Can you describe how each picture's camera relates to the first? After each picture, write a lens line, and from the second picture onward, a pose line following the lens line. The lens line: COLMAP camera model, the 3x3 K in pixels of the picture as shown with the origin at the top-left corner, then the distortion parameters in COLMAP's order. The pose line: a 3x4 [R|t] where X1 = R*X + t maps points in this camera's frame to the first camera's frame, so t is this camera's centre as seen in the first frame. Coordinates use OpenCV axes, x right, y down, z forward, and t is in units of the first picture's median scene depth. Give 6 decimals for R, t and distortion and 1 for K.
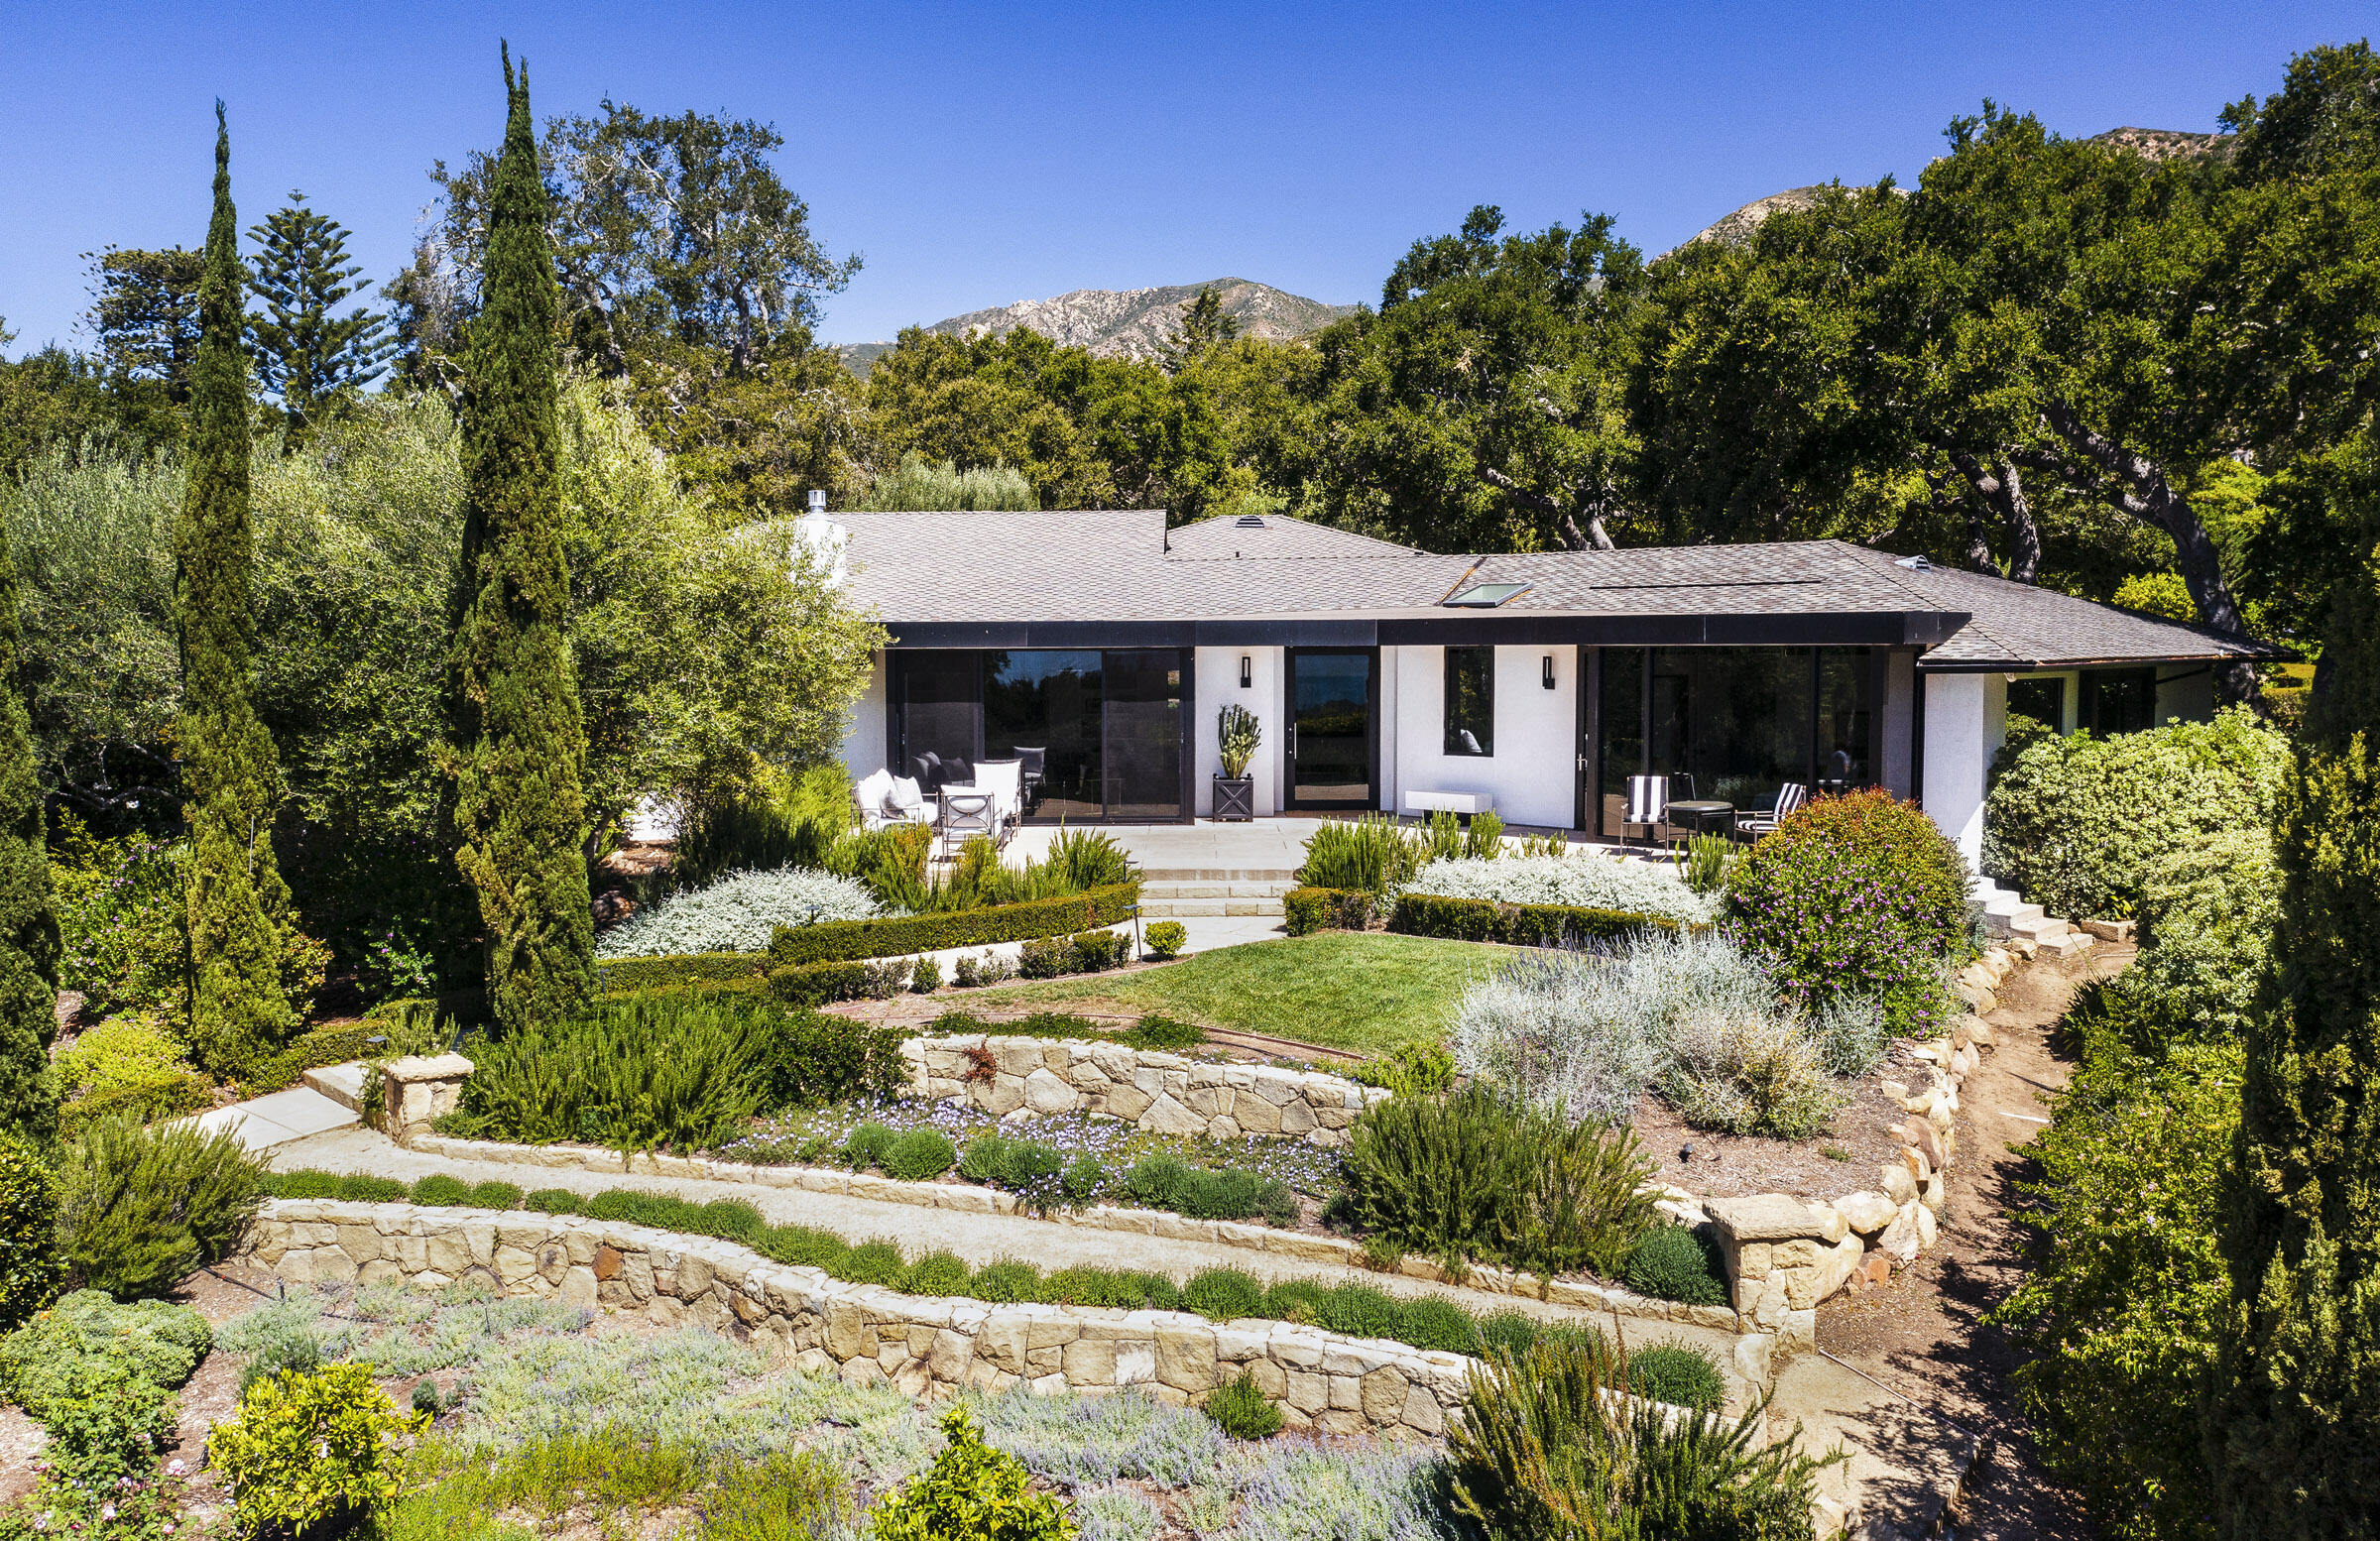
lens RADIAL K [[1769.7, 0, 1191.0], [0, 1769.7, 751.4], [0, 0, 1]] dist [-0.010360, 0.009898]
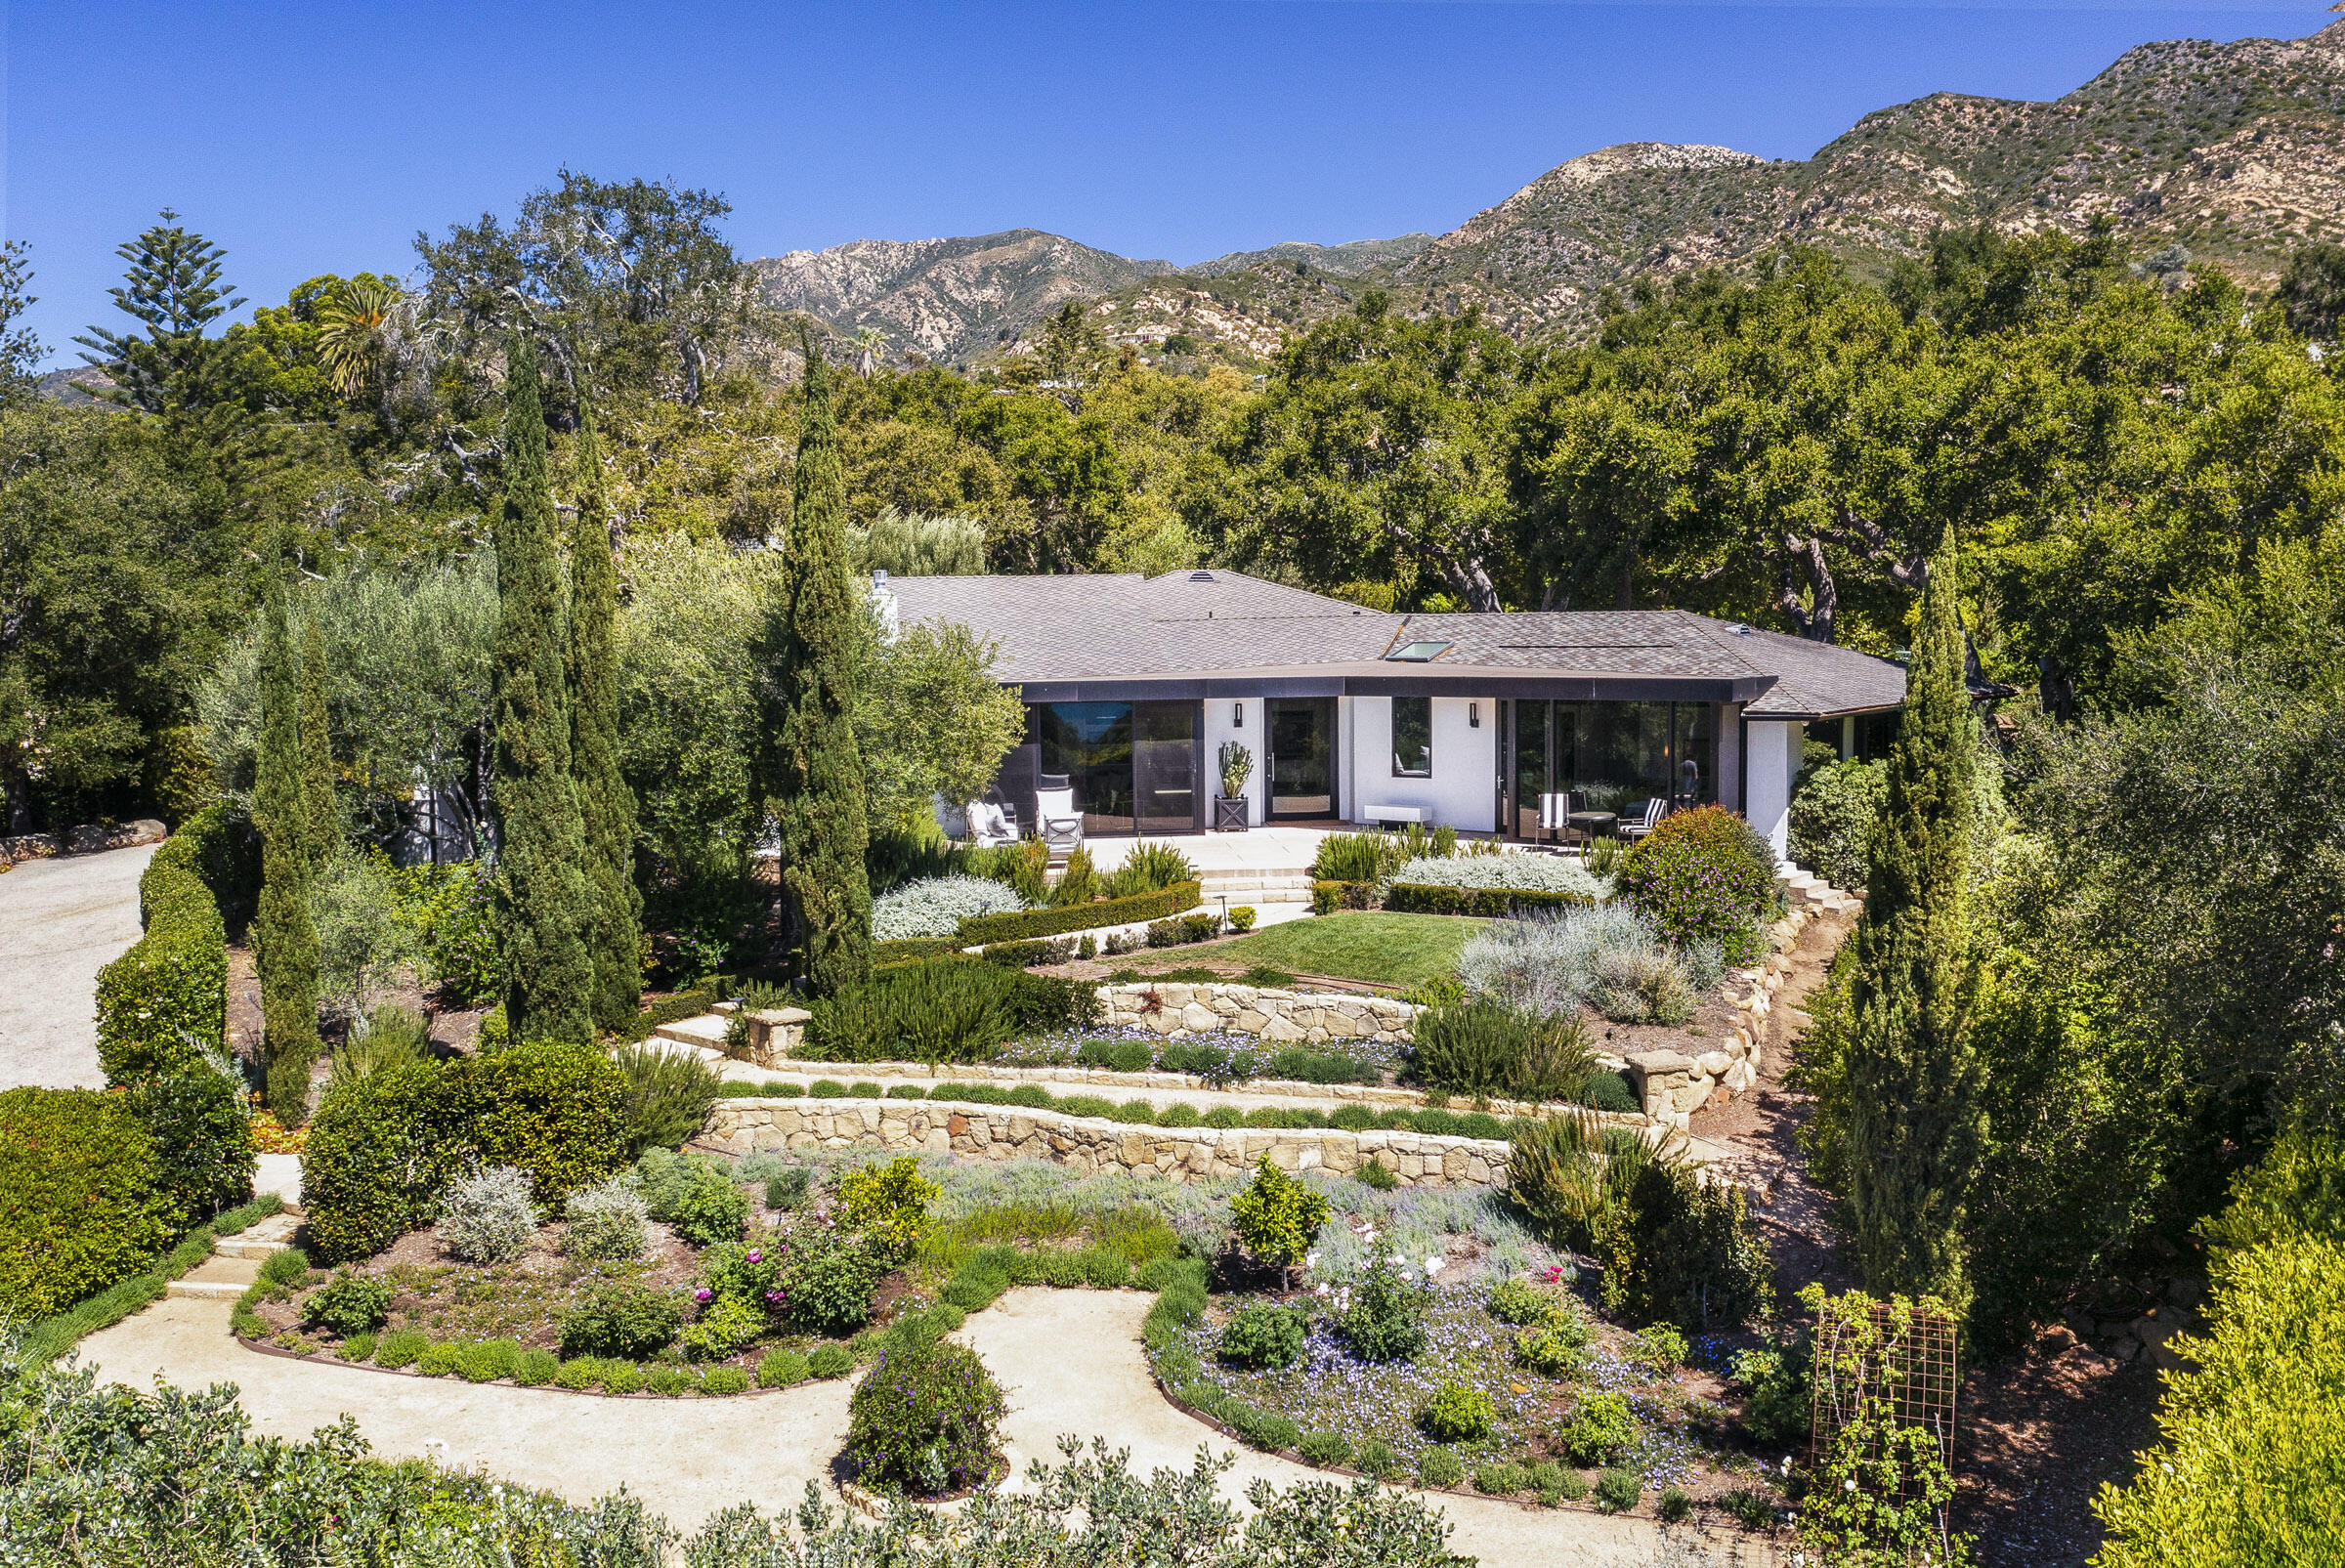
lens RADIAL K [[1901.6, 0, 1172.2], [0, 1901.6, 794.1], [0, 0, 1]] dist [0.001762, 0.000776]
pose [[0.995019, -0.020775, 0.097501, -0.215555], [0.017793, 0.999350, 0.031351, -0.044686], [-0.098089, -0.029460, 0.994742, -0.528053]]
